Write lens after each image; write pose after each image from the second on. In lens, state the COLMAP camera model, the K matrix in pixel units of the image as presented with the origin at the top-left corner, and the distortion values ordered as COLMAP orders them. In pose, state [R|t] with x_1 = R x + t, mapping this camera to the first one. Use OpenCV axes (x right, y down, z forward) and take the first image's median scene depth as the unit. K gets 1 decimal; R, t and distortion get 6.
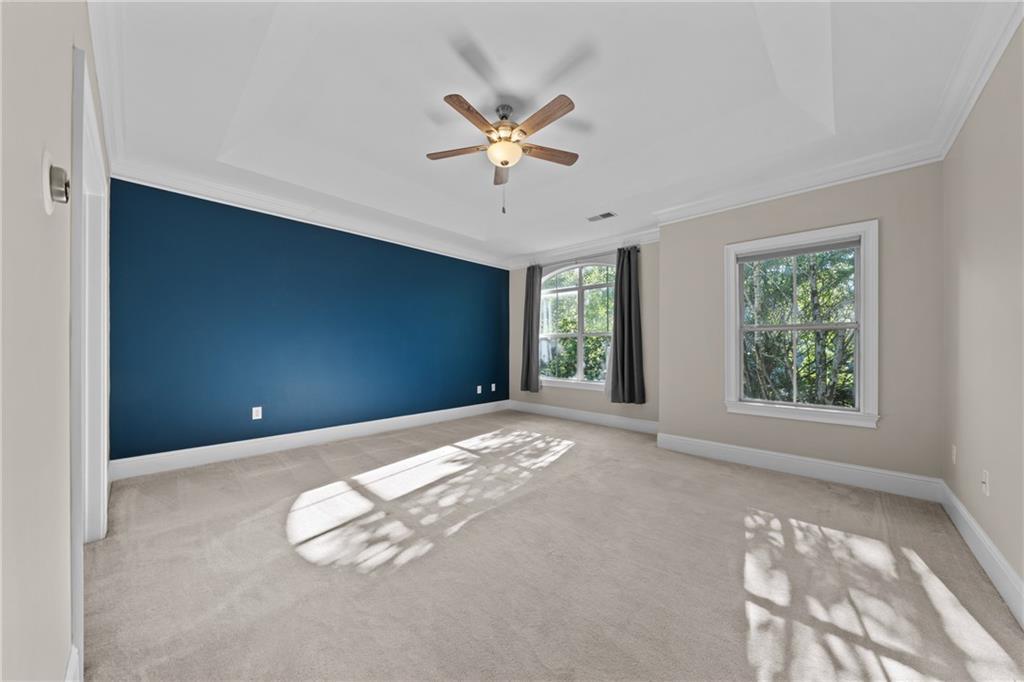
lens RADIAL K [[352.0, 0, 498.7], [0, 352.0, 342.4], [0, 0, 1]] dist [0.005760, -0.001625]
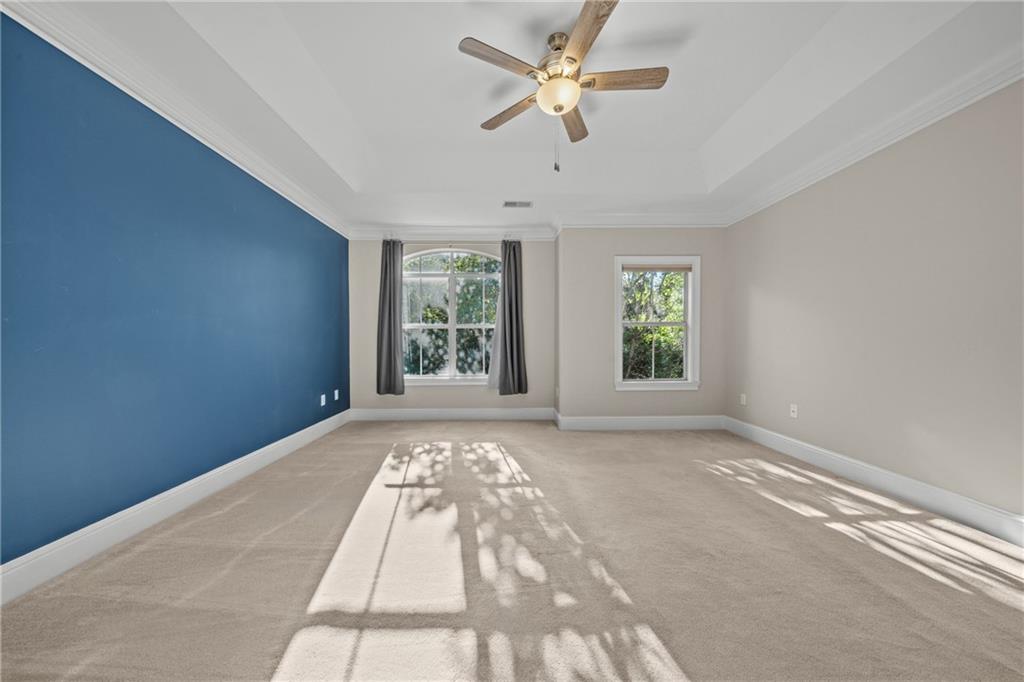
lens RADIAL K [[352.0, 0, 514.8], [0, 352.0, 340.3], [0, 0, 1]] dist [0.005760, -0.001625]
pose [[0.708927, -0.017361, 0.705068, -0.364952], [0.000748, 0.999715, 0.023864, -0.006601], [-0.705281, -0.016391, 0.708738, 0.295224]]
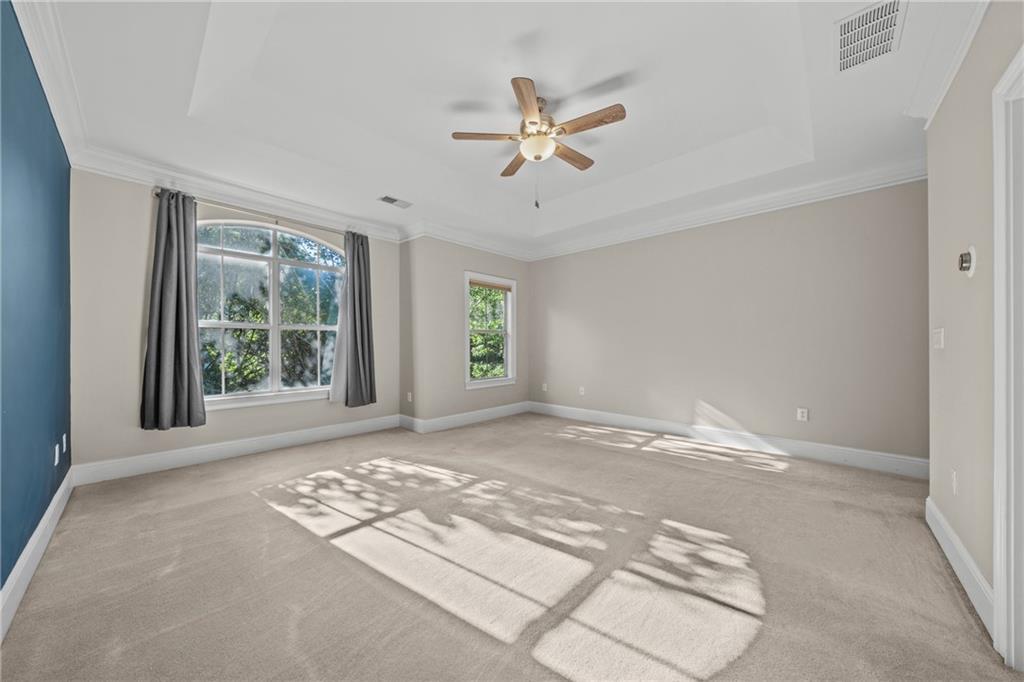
lens RADIAL K [[352.0, 0, 505.3], [0, 352.0, 336.2], [0, 0, 1]] dist [0.005760, -0.001625]
pose [[-0.010926, 0.006471, 0.999919, -0.582278], [-0.019886, 0.999780, -0.006687, -0.006181], [-0.999743, -0.019958, -0.010795, 0.681348]]
